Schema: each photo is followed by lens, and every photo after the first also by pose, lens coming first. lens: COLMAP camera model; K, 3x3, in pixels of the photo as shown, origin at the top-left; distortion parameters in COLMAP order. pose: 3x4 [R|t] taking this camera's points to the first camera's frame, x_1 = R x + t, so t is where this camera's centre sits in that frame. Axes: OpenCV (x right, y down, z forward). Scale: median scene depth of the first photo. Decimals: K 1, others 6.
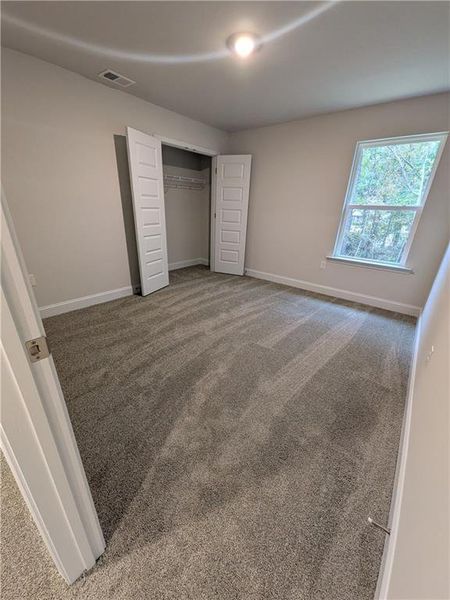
lens RADIAL K [[232.9, 0, 223.6], [0, 232.9, 299.2], [0, 0, 1]] dist [0.000292, -0.000085]
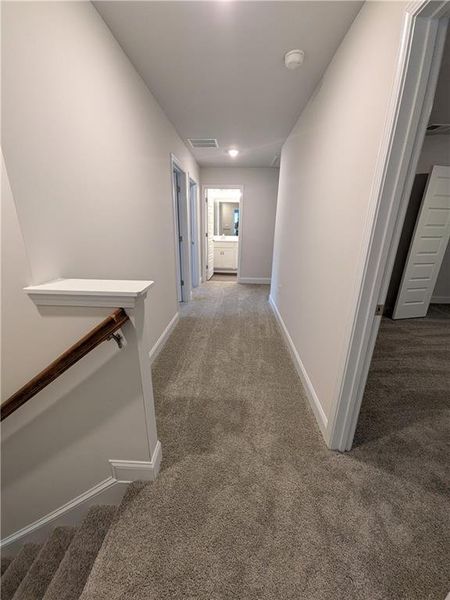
lens RADIAL K [[232.9, 0, 224.4], [0, 232.9, 300.5], [0, 0, 1]] dist [0.000292, -0.000085]
pose [[0.593646, 0.230715, -0.770944, -0.009485], [-0.299462, 0.952552, 0.054470, 0.087682], [0.746932, 0.198532, 0.634569, -0.271698]]
